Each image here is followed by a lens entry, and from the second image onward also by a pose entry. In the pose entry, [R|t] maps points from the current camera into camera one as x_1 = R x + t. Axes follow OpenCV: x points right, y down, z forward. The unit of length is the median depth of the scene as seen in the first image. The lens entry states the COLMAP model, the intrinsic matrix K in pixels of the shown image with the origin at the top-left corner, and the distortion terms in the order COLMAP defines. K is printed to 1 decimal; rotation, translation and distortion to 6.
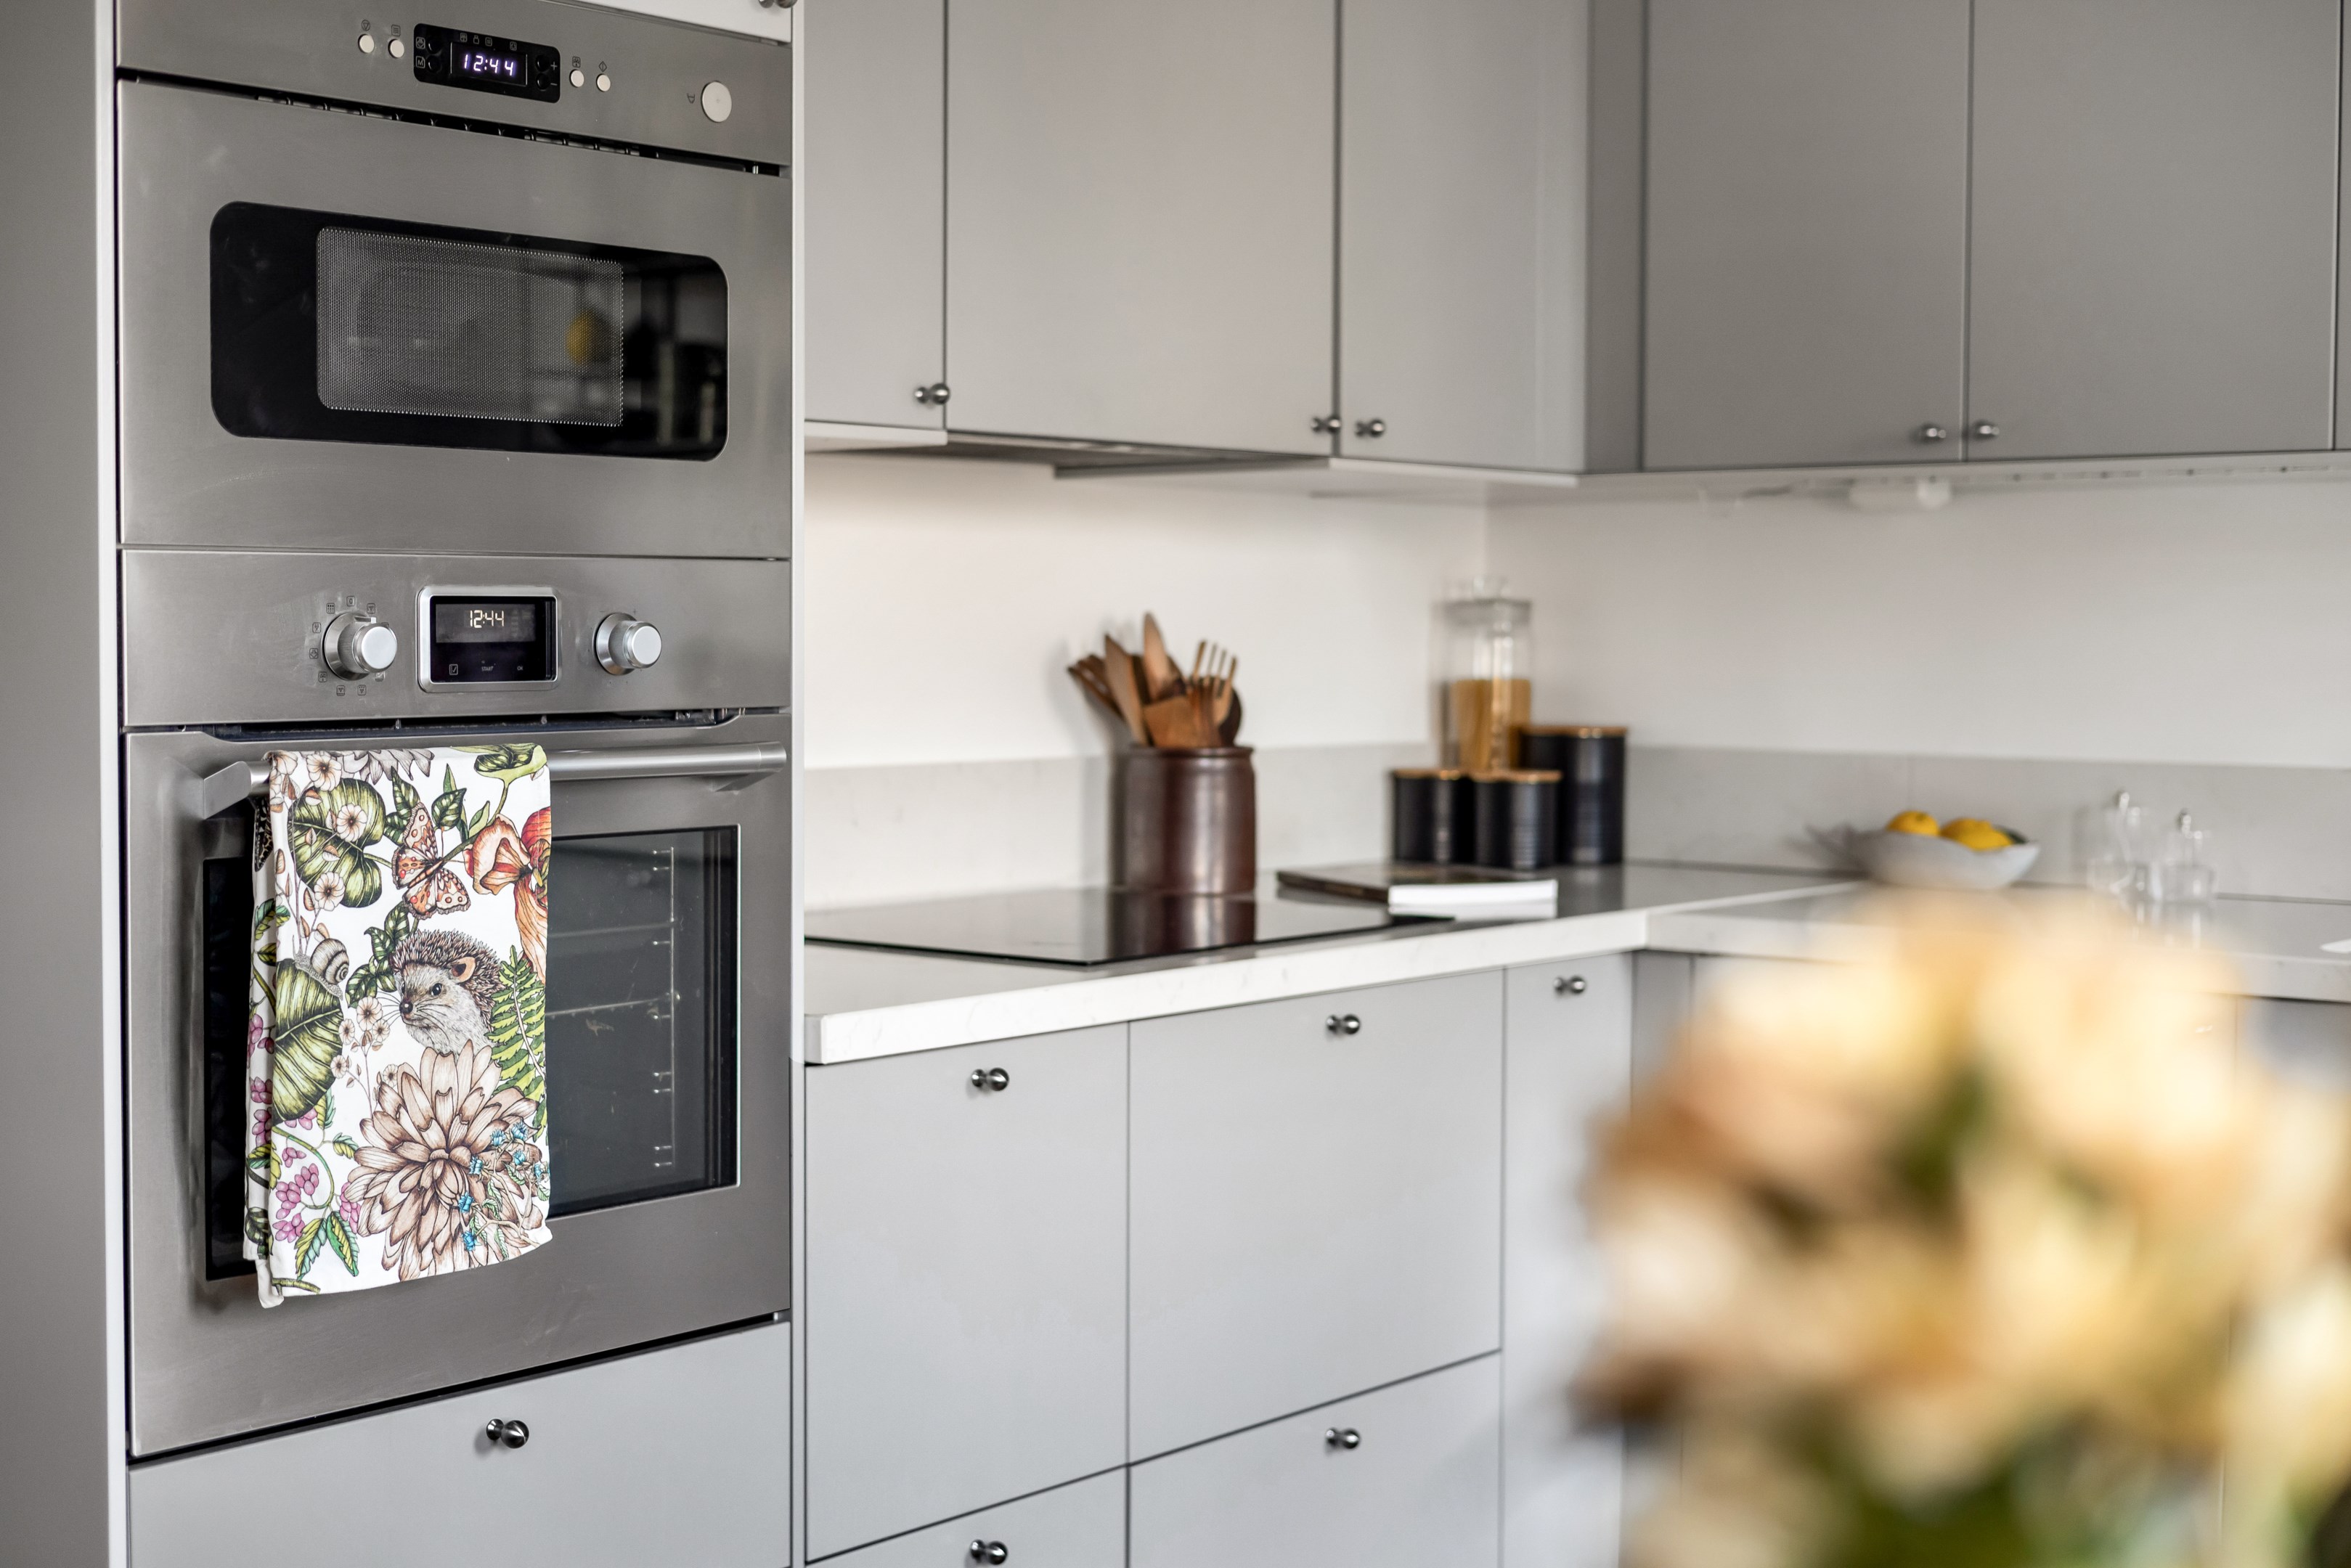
lens RADIAL K [[3291.2, 0, 1175.8], [0, 3291.2, 783.9], [0, 0, 1]] dist [0.022737, 0.000000]
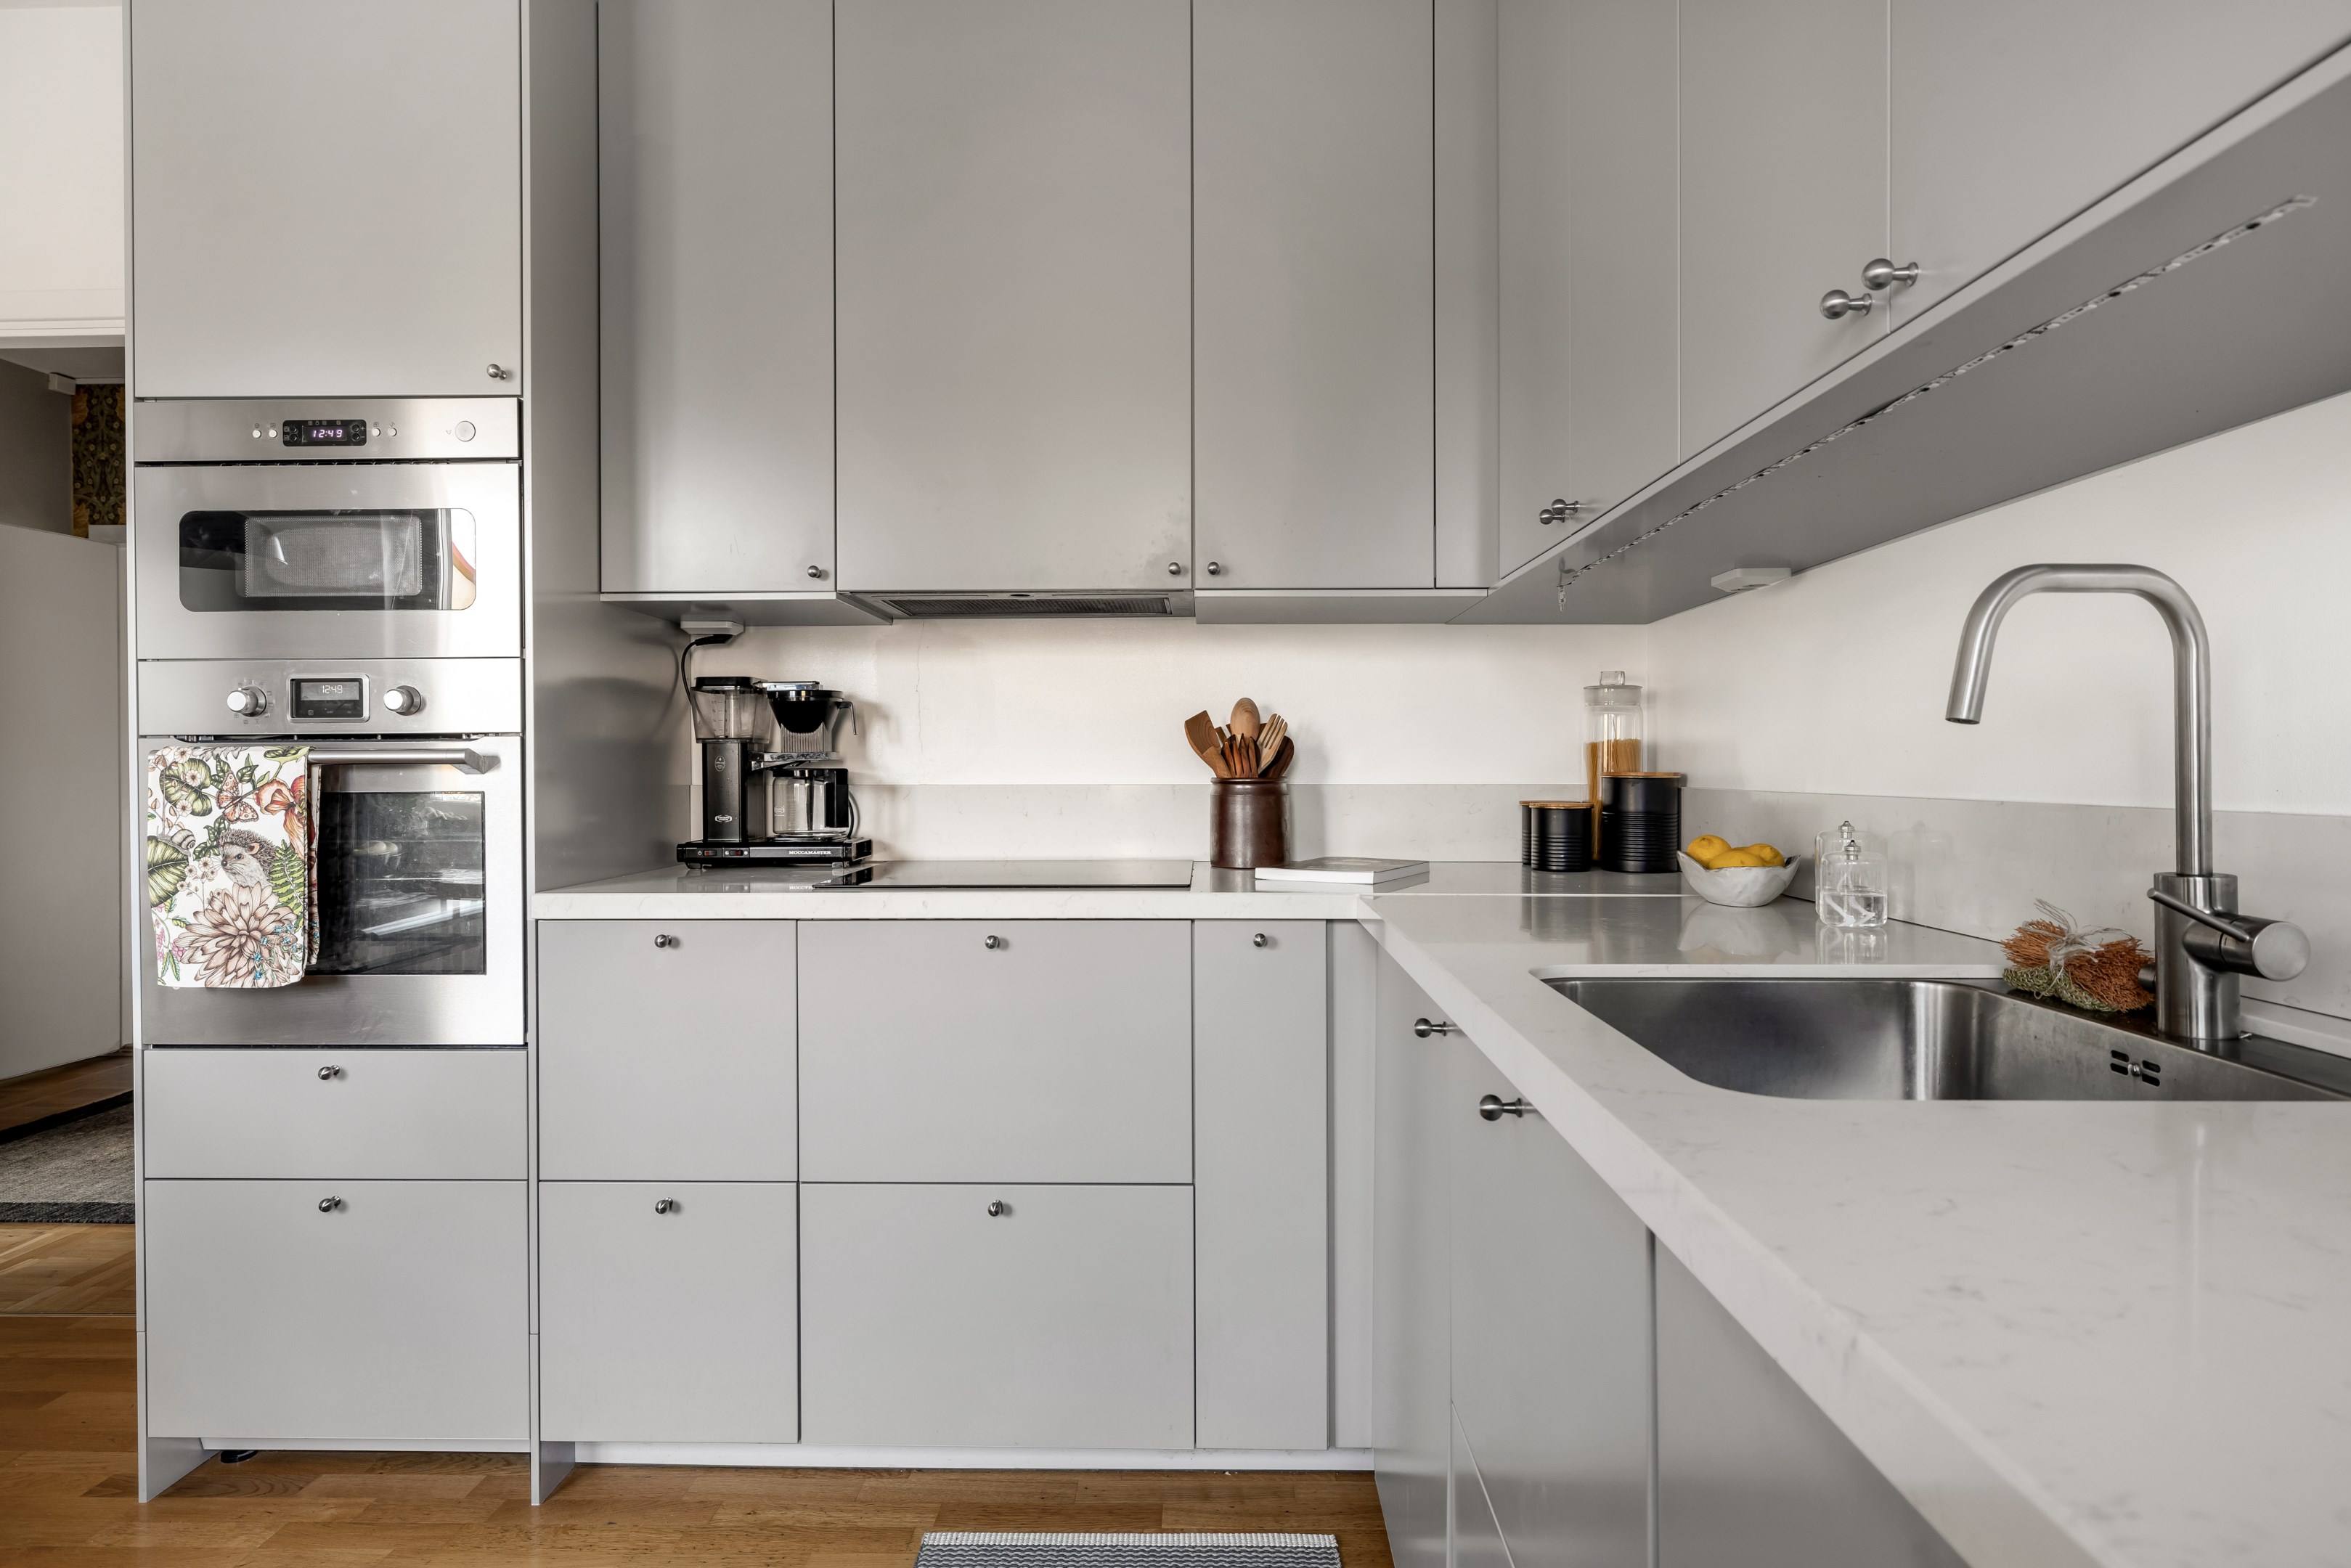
lens RADIAL K [[1322.0, 0, 1176.6], [0, 1322.0, 773.9], [0, 0, 1]] dist [0.006303, 0.001879]
pose [[0.605660, -0.001142, -0.795723, 0.846191], [-0.034821, 0.999003, -0.027938, 0.010552], [0.794961, 0.044629, 0.605016, 0.953221]]
